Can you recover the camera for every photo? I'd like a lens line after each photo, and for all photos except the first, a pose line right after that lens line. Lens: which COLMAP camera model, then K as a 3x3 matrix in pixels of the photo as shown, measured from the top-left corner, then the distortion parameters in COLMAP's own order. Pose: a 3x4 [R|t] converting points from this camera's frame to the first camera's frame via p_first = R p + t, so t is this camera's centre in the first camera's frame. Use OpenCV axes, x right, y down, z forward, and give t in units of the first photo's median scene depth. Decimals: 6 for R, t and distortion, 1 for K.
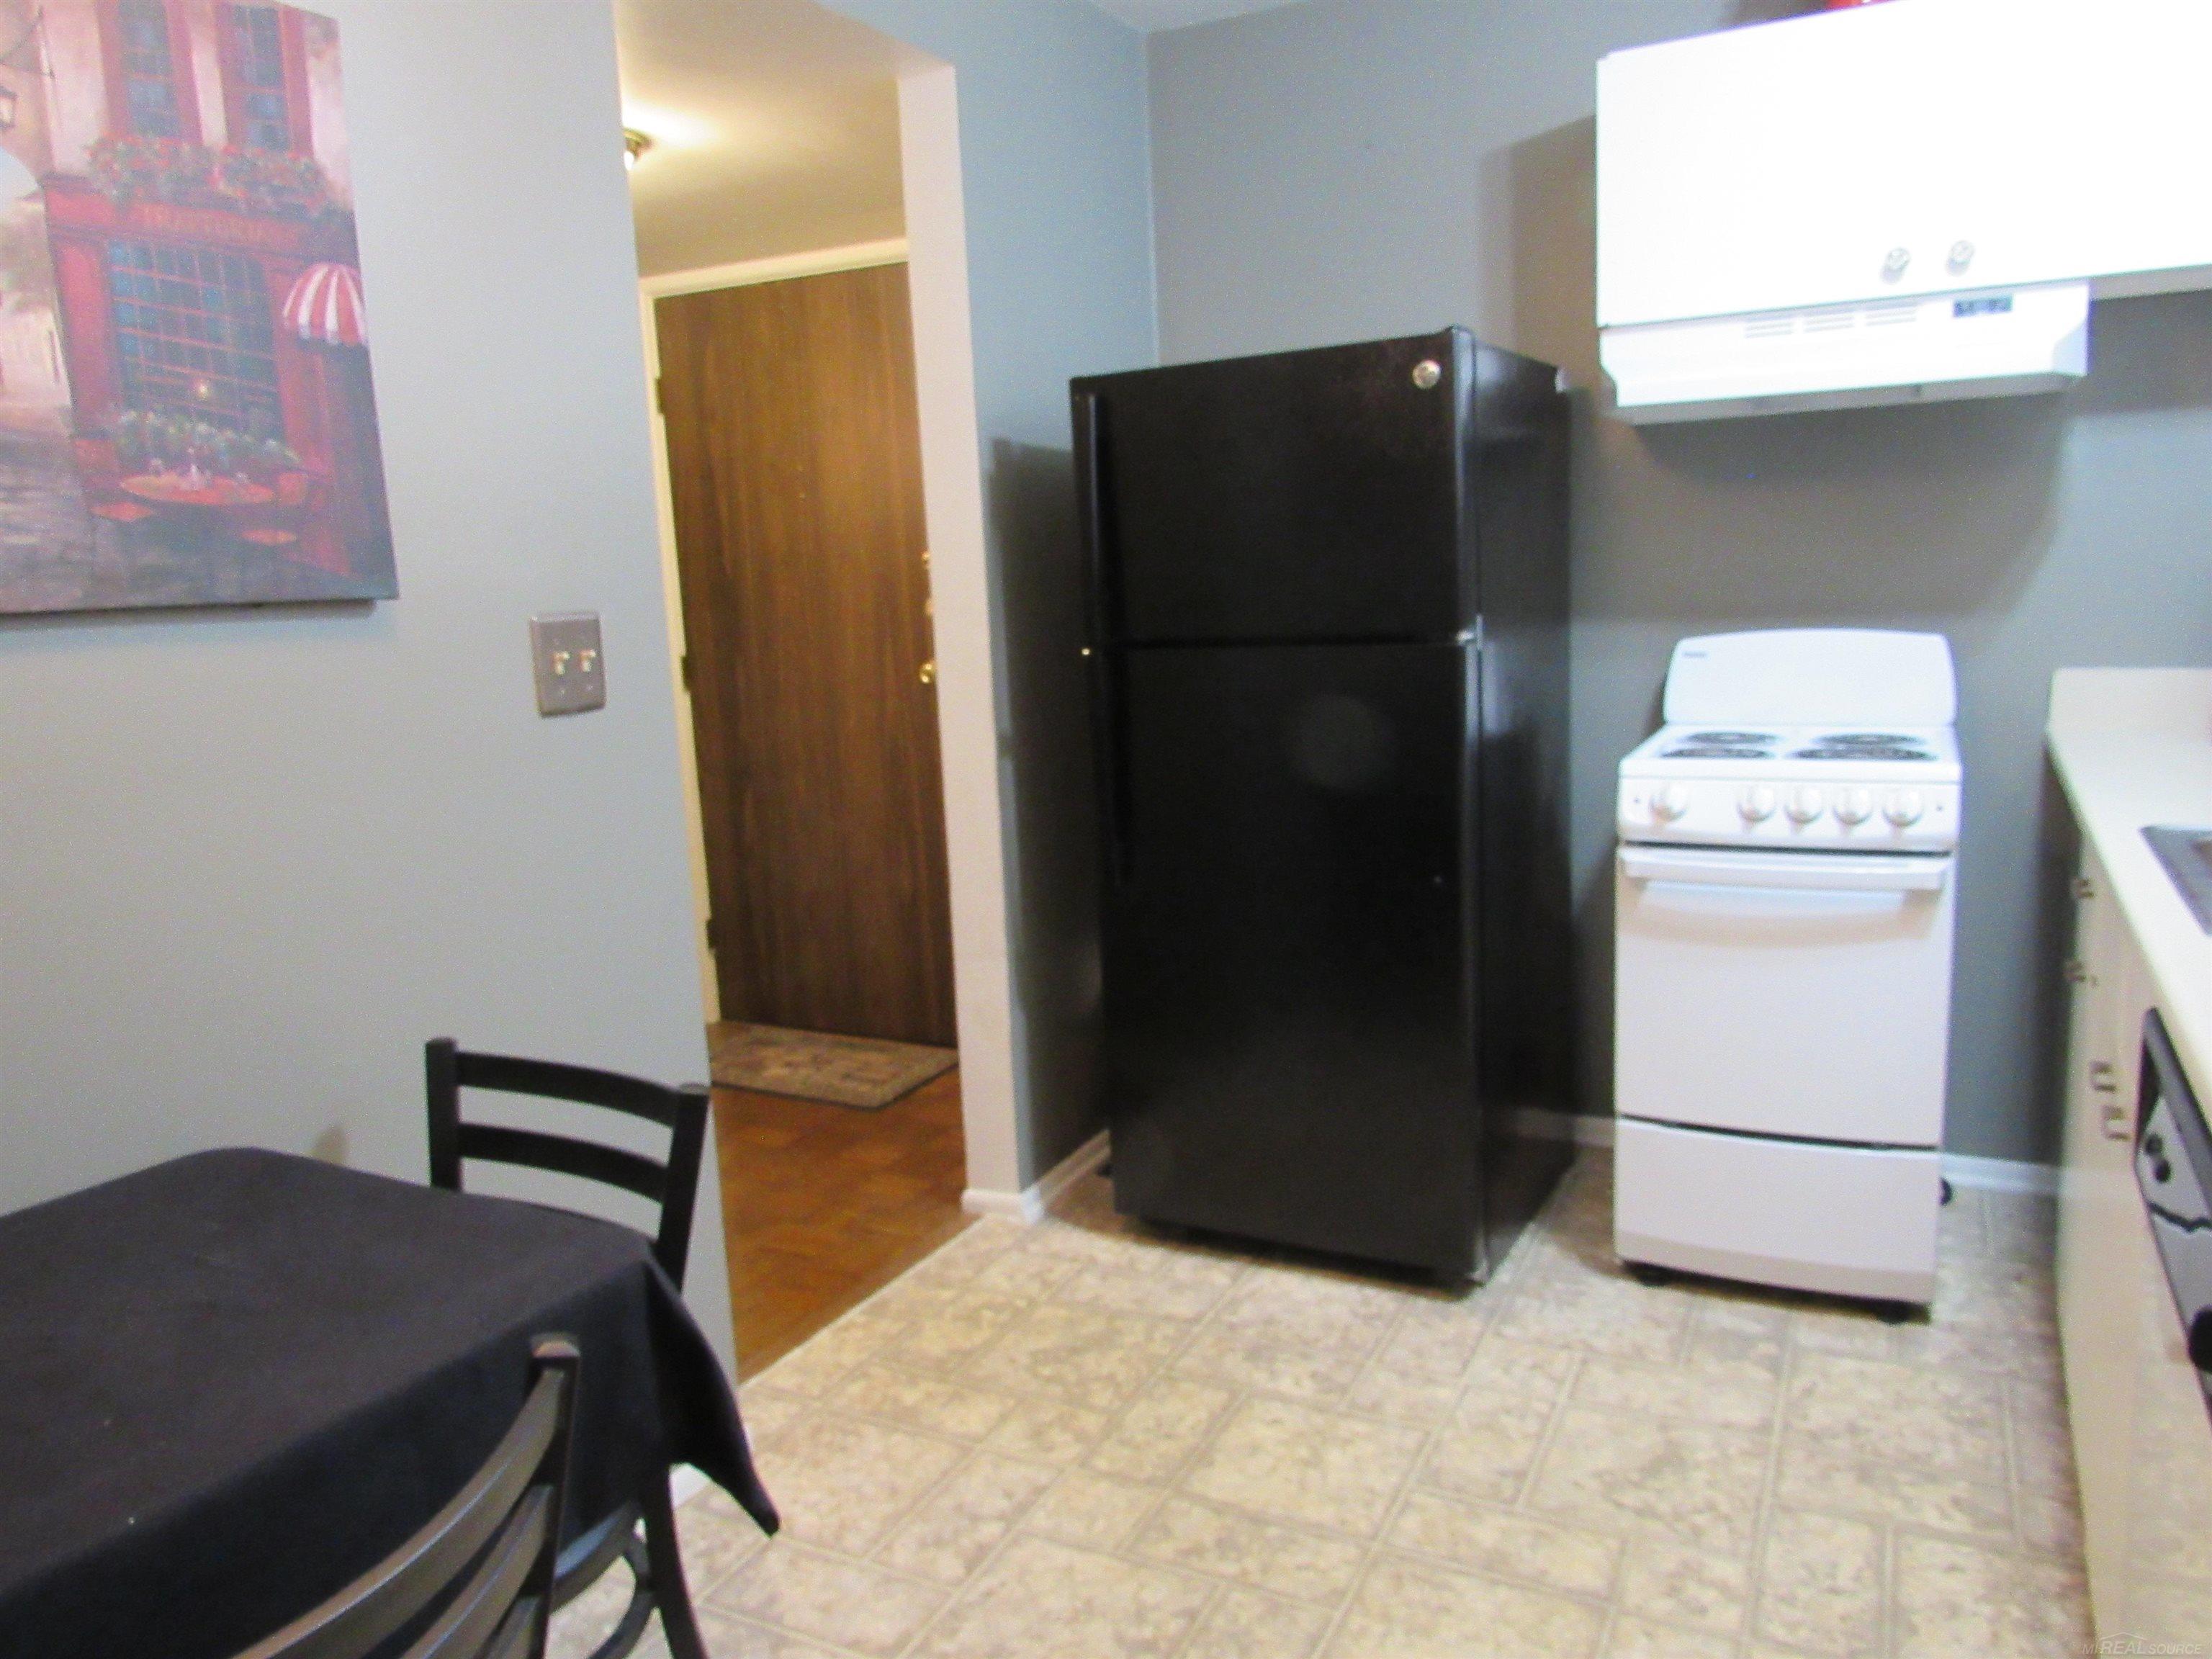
lens RADIAL K [[1574.9, 0, 1088.5], [0, 1574.9, 773.0], [0, 0, 1]] dist [-0.025350, 0.011229]
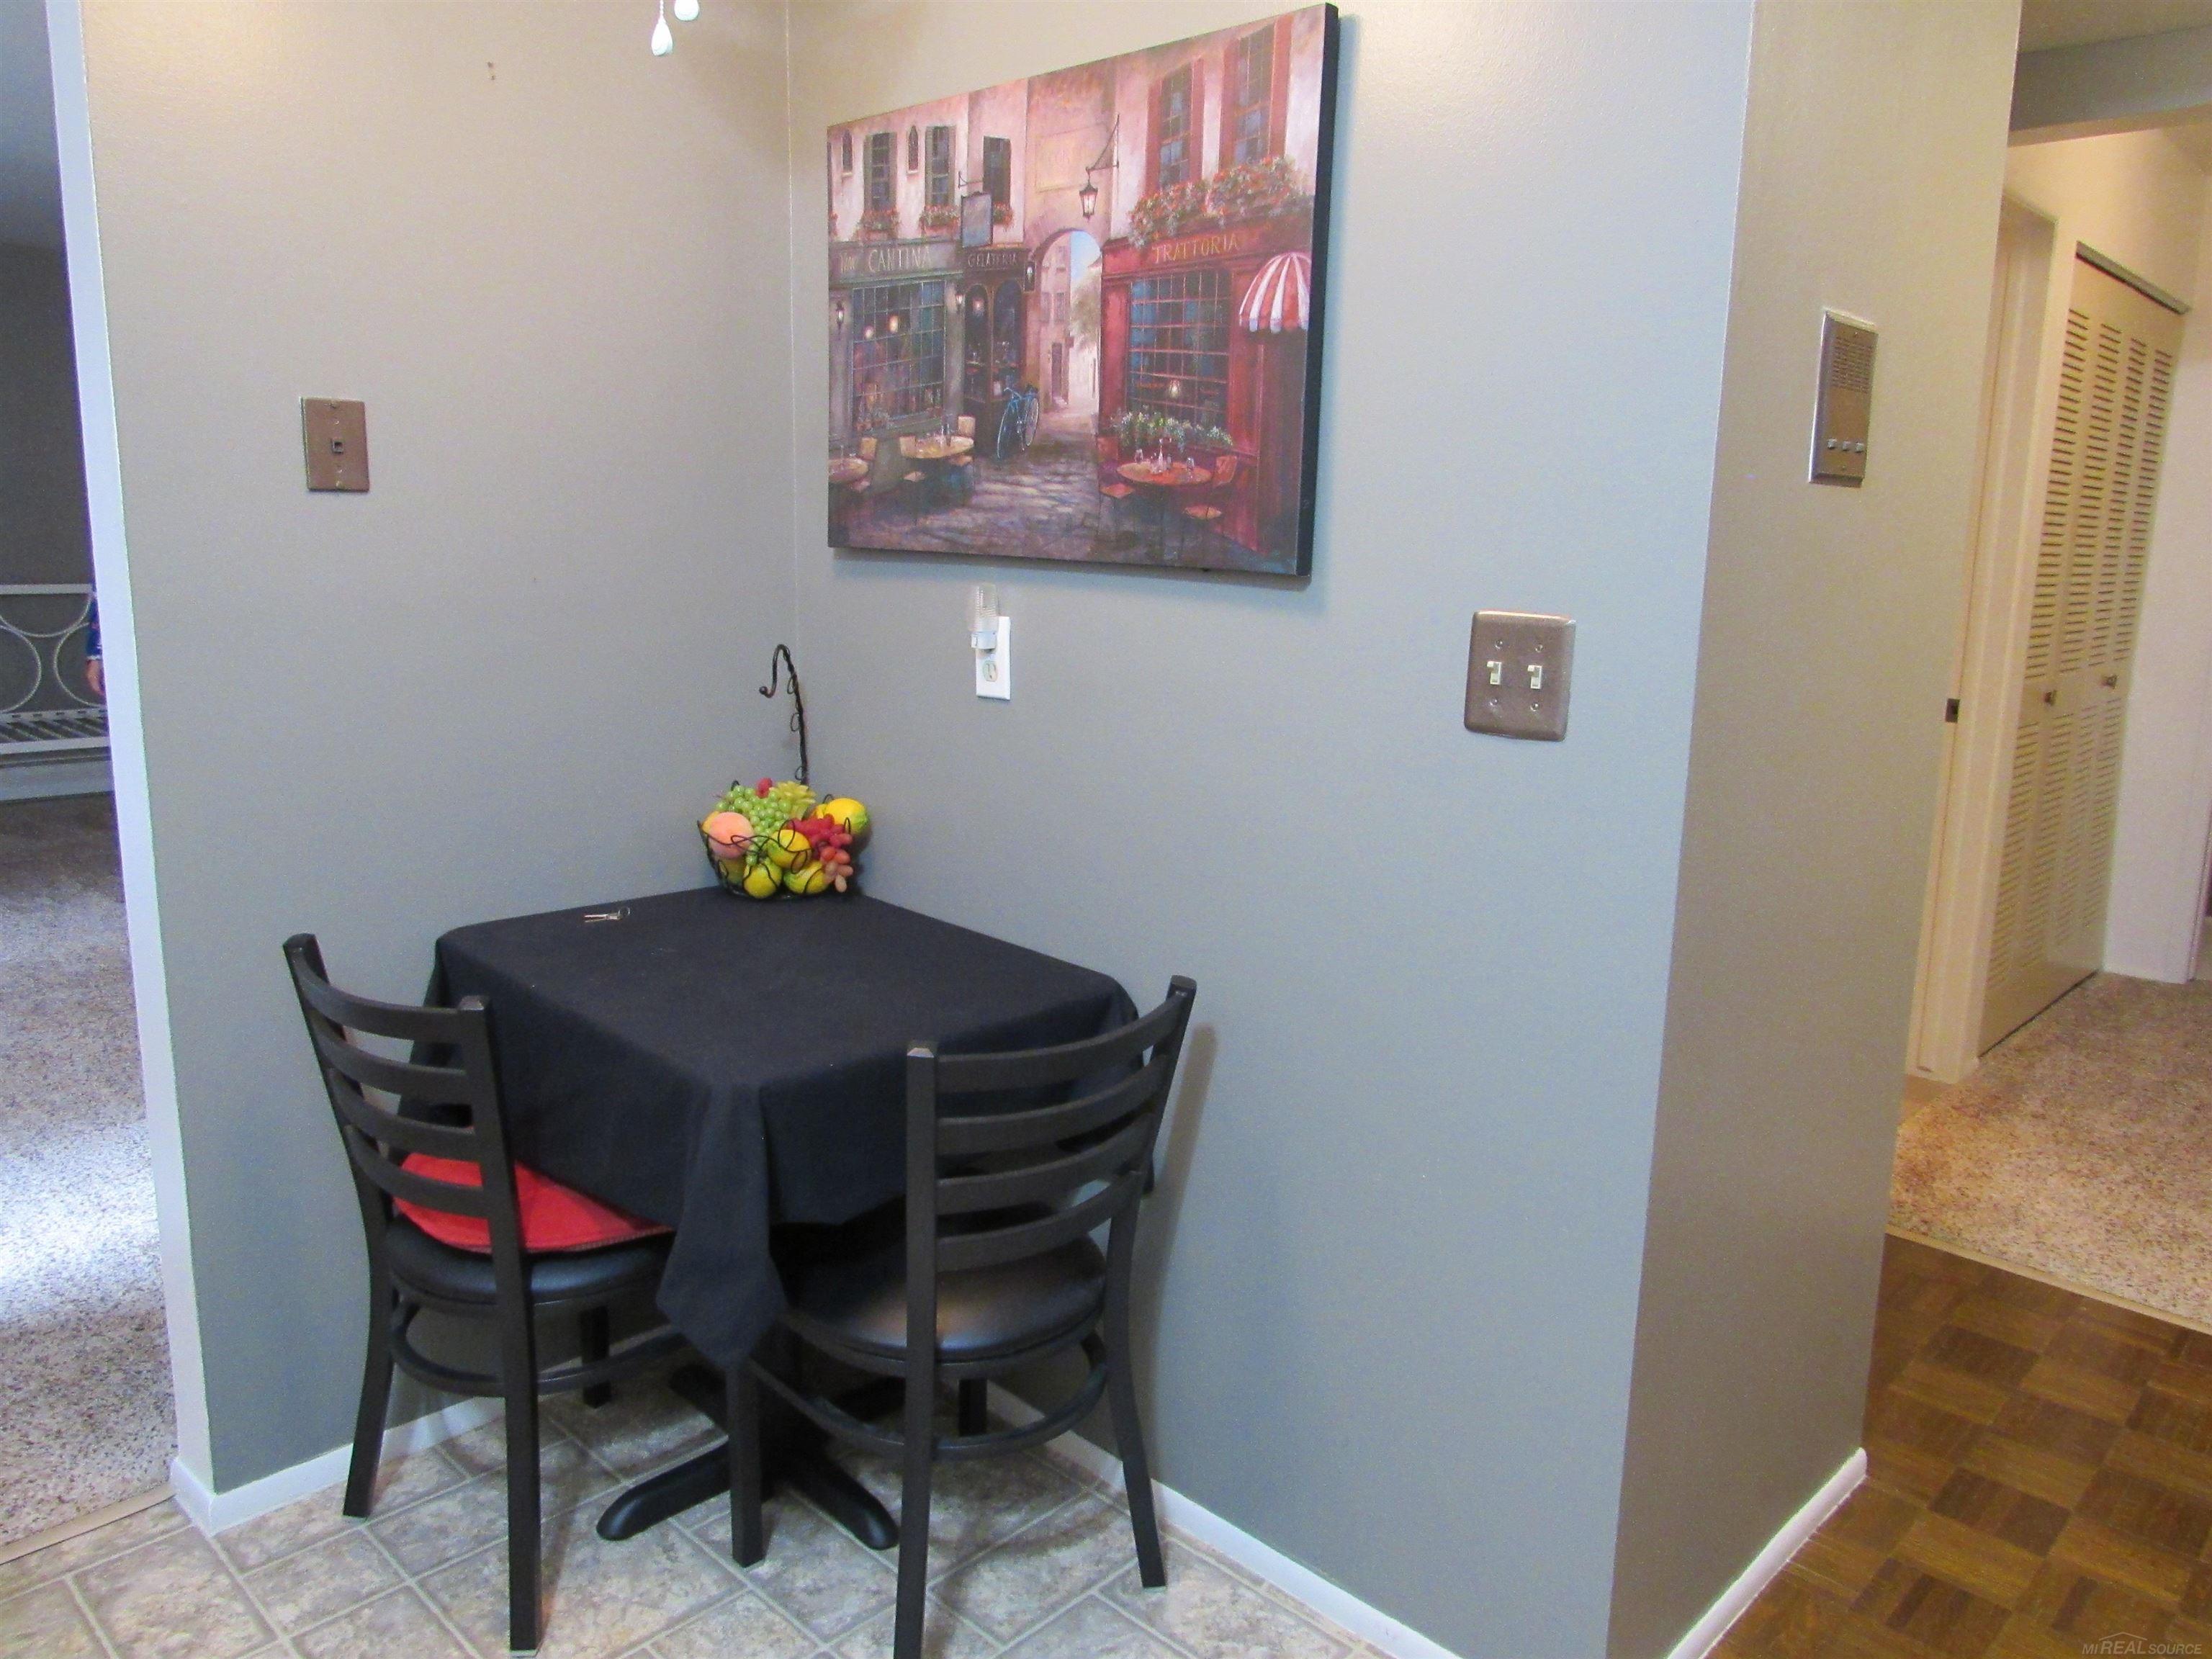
lens RADIAL K [[1574.9, 0, 1108.4], [0, 1574.9, 838.9], [0, 0, 1]] dist [-0.025350, 0.011229]
pose [[-0.268886, 0.208316, -0.940375, 0.677327], [-0.153530, 0.954578, 0.255362, -0.215354], [0.950857, 0.213039, -0.224690, 1.299457]]
